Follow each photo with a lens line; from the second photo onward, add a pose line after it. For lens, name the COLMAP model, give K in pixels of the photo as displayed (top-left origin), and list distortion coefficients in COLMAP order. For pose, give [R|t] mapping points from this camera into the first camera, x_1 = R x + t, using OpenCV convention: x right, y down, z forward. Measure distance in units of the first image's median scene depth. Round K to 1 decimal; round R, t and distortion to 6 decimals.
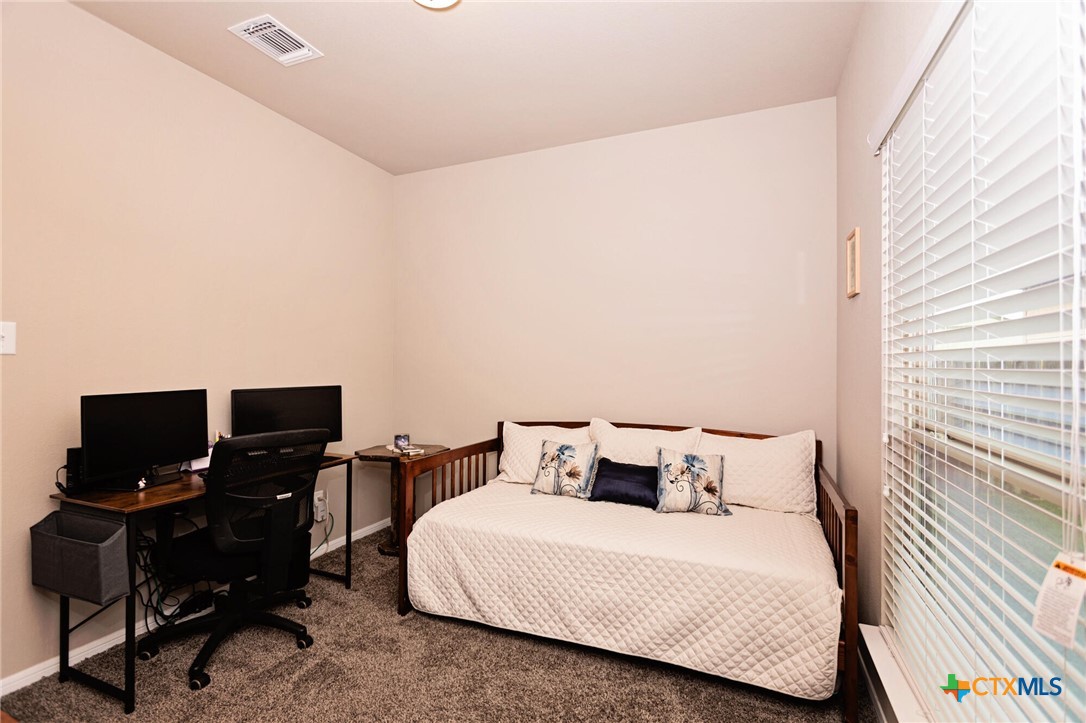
lens RADIAL K [[496.1, 0, 542.5], [0, 496.1, 358.1], [0, 0, 1]] dist [-0.005570, 0.013113]
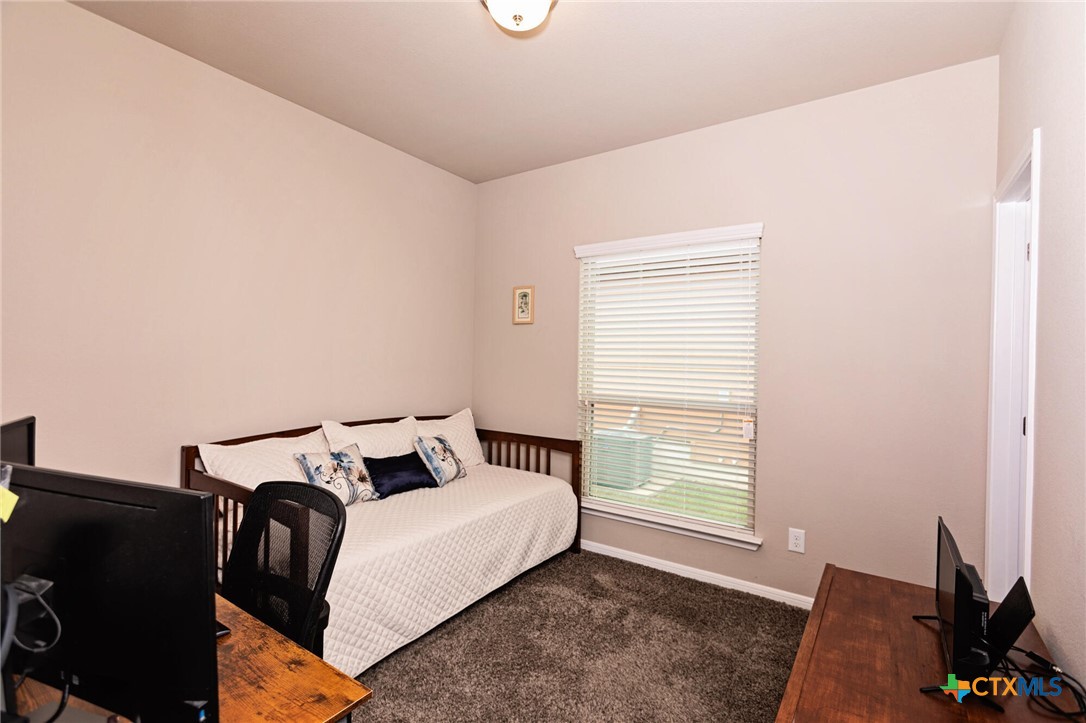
lens RADIAL K [[496.1, 0, 542.5], [0, 496.1, 358.1], [0, 0, 1]] dist [-0.005570, 0.013113]
pose [[0.213144, 0.025039, 0.976700, -0.654286], [-0.003422, 0.999685, -0.024881, 0.026296], [-0.977015, 0.001961, 0.213163, 0.388703]]
